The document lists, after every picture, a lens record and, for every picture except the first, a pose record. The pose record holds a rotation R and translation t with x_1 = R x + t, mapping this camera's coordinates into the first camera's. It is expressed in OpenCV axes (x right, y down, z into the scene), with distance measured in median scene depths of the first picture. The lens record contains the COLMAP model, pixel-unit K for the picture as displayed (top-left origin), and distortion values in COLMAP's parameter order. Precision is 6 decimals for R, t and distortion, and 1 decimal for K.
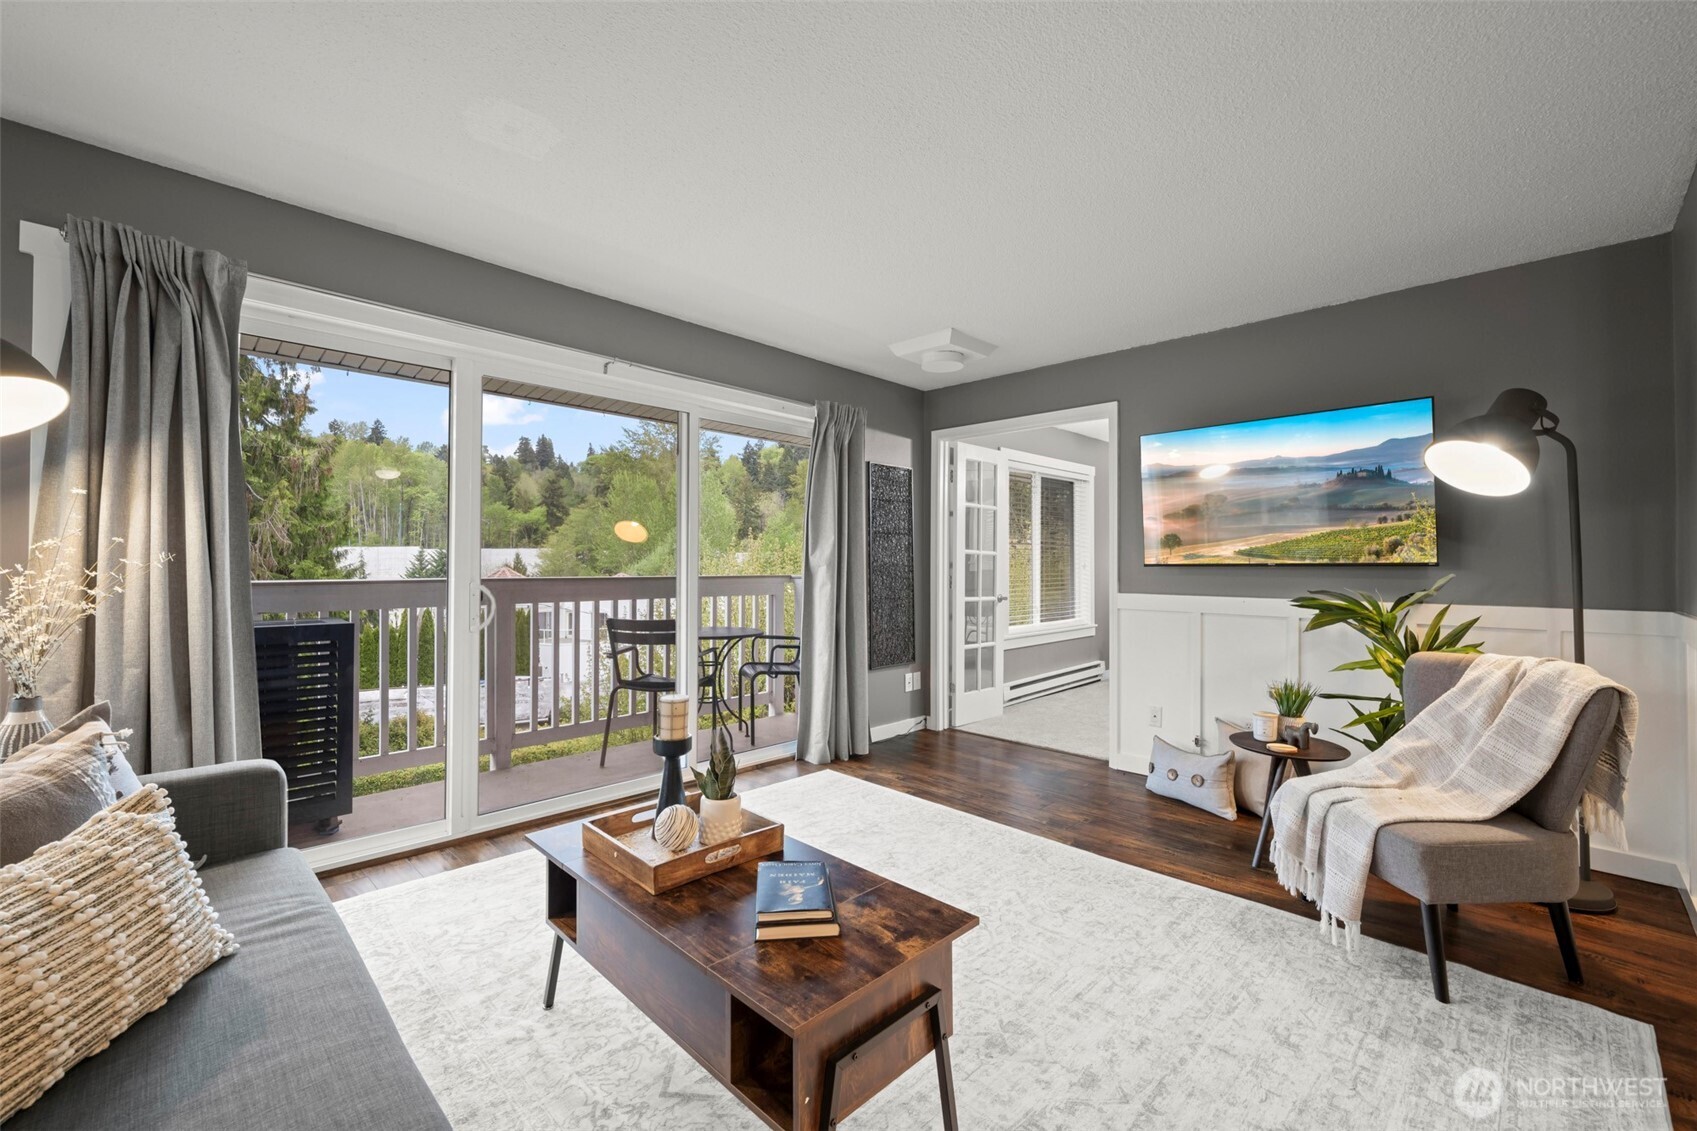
lens RADIAL K [[704.6, 0, 846.5], [0, 704.6, 560.7], [0, 0, 1]] dist [0.001430, 0.000243]
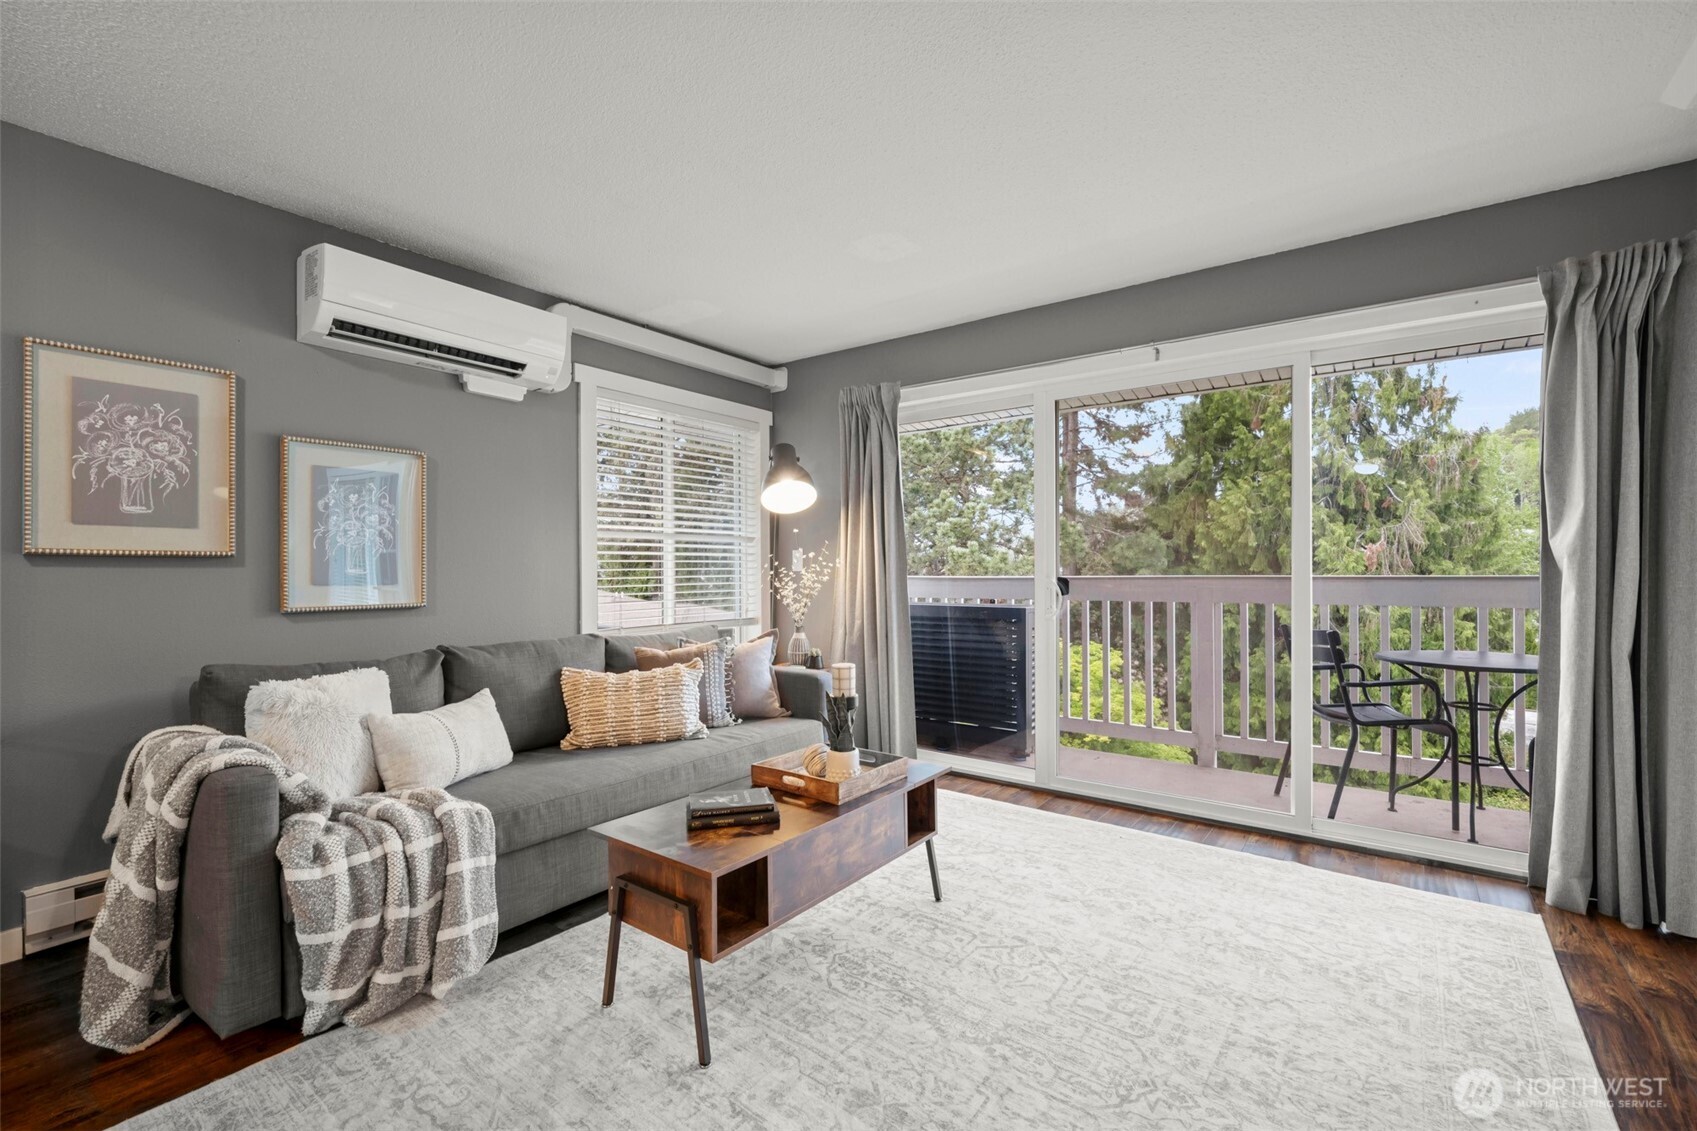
lens RADIAL K [[726.9, 0, 853.0], [0, 726.9, 573.0], [0, 0, 1]] dist [0.001981, 0.000476]
pose [[0.143875, 0.001203, -0.989595, 0.468518], [0.013774, 0.999900, 0.003218, 0.010194], [0.989500, -0.014094, 0.143844, 0.365453]]
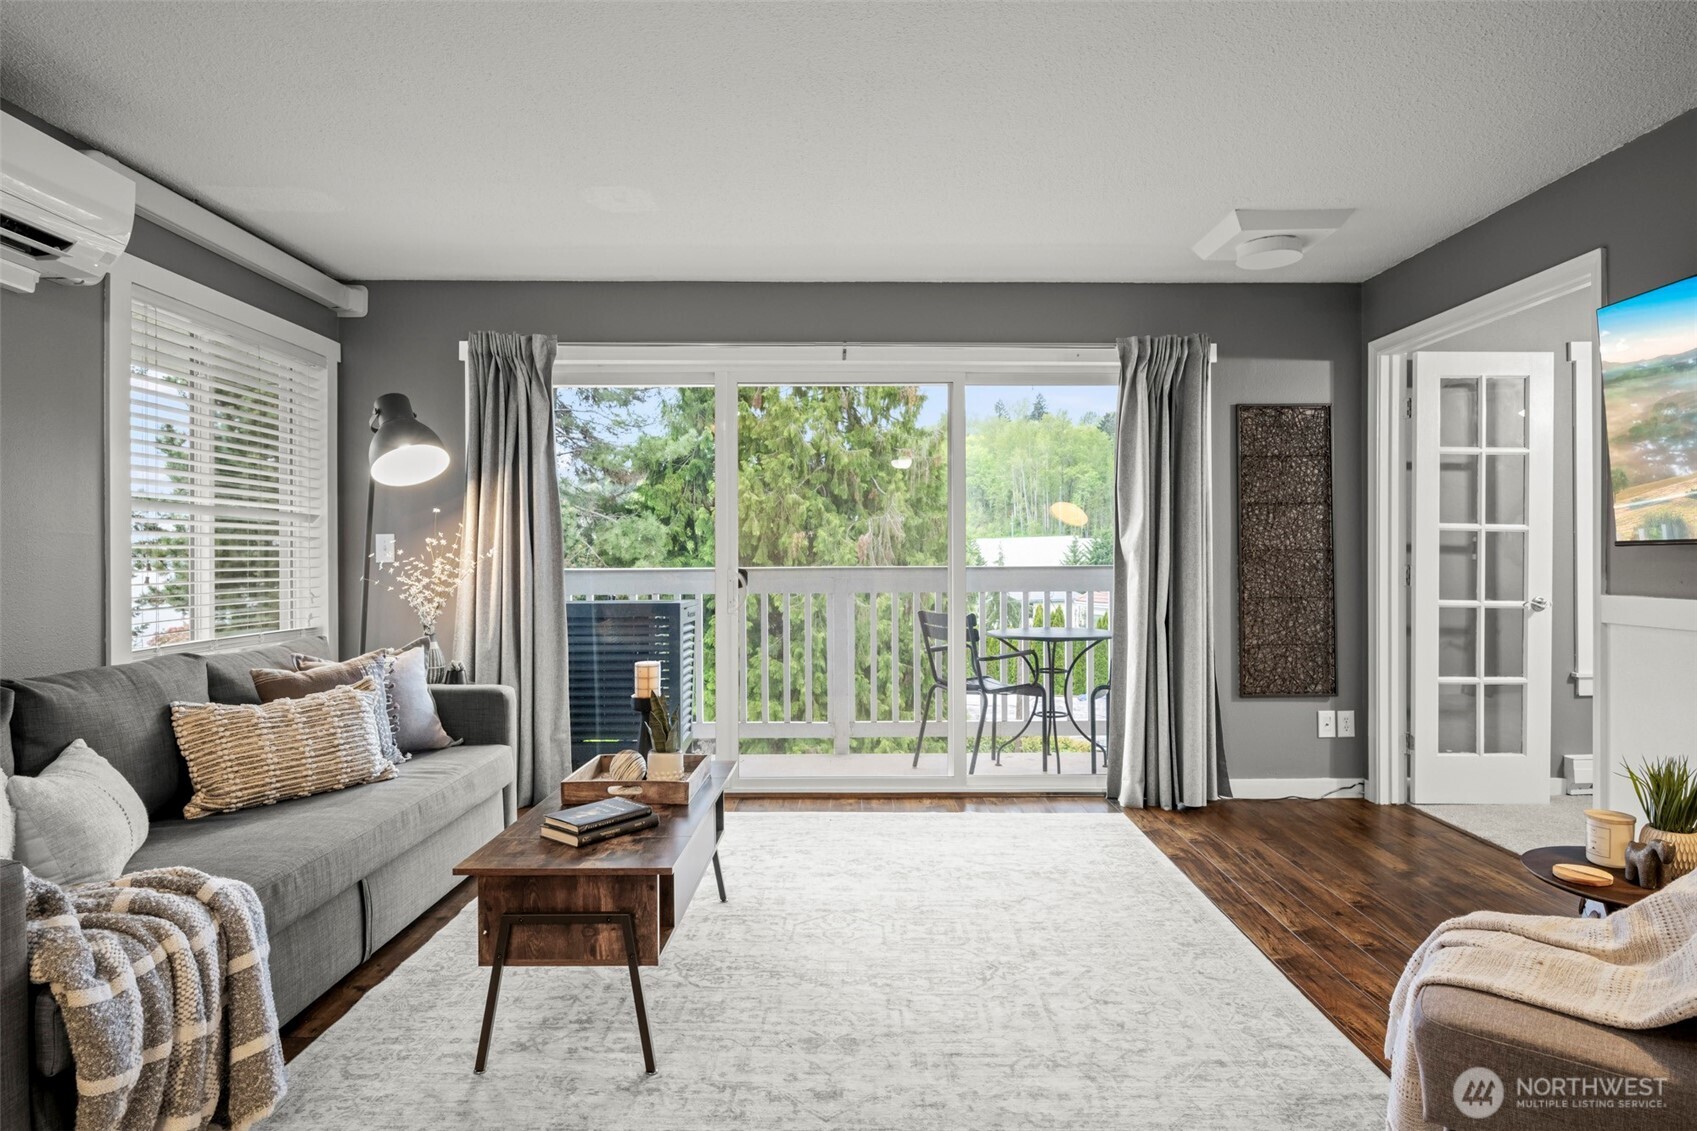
lens RADIAL K [[939.4, 0, 848.5], [0, 939.4, 565.5], [0, 0, 1]] dist [-0.002497, 0.000434]
pose [[0.703693, -0.000251, -0.710504, 0.489224], [0.011597, 0.999871, 0.011132, 0.007636], [0.710409, -0.016073, 0.703605, 0.059854]]
